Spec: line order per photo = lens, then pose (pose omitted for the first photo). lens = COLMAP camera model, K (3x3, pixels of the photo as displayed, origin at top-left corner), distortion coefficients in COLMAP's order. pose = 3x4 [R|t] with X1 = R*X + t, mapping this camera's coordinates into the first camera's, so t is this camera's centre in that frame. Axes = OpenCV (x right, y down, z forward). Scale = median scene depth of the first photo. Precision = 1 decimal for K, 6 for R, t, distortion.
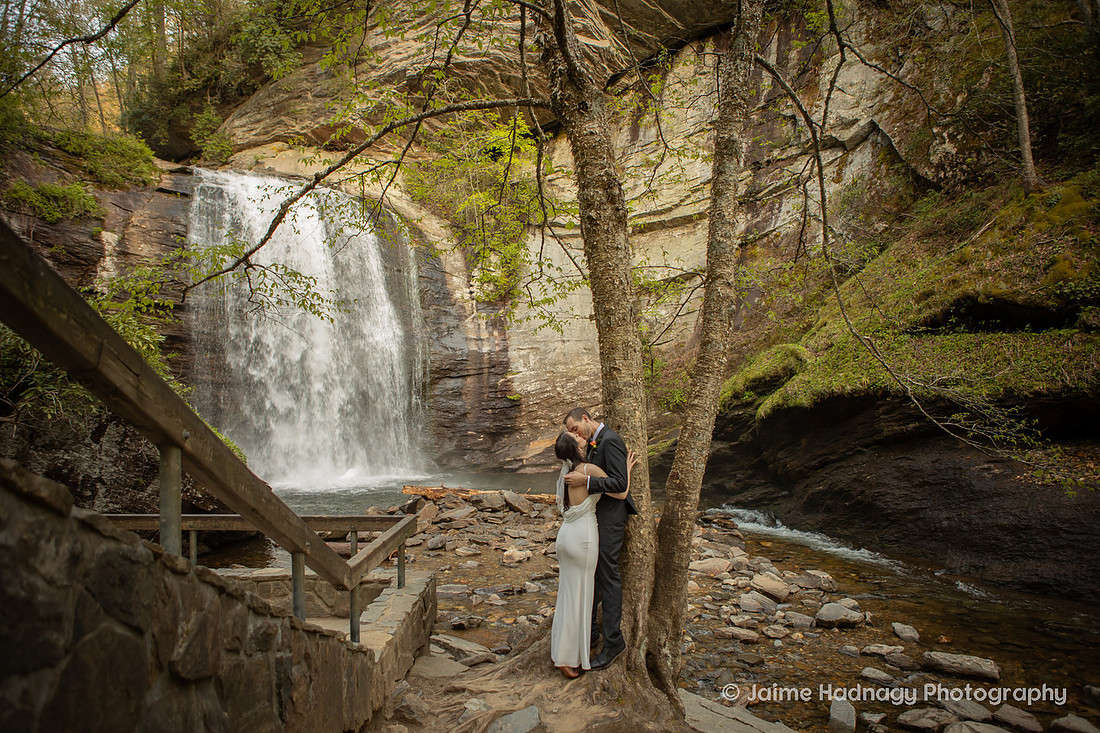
lens RADIAL K [[812.7, 0, 550.1], [0, 812.7, 347.4], [0, 0, 1]] dist [-0.094082, 0.080323]
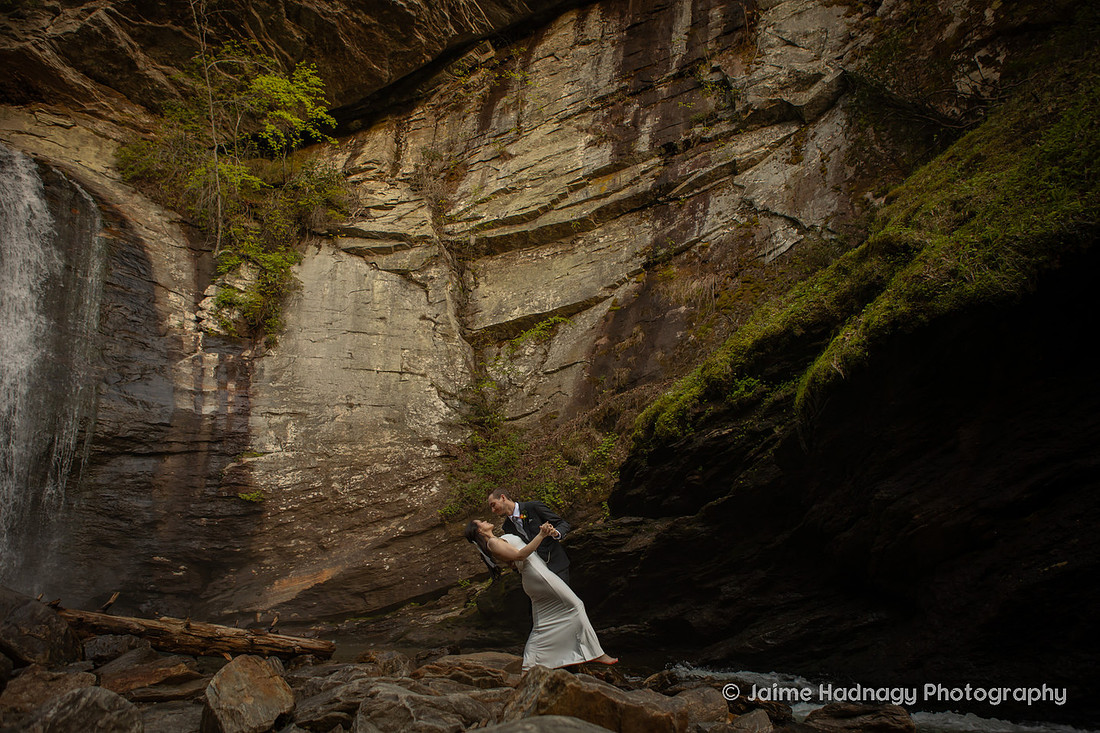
lens RADIAL K [[821.4, 0, 551.7], [0, 821.4, 358.8], [0, 0, 1]] dist [-0.105750, 0.076853]
pose [[0.980654, 0.056248, 0.187493, 0.046596], [-0.010031, 0.971007, -0.238839, 0.099150], [-0.195492, 0.232338, 0.952786, 0.417262]]
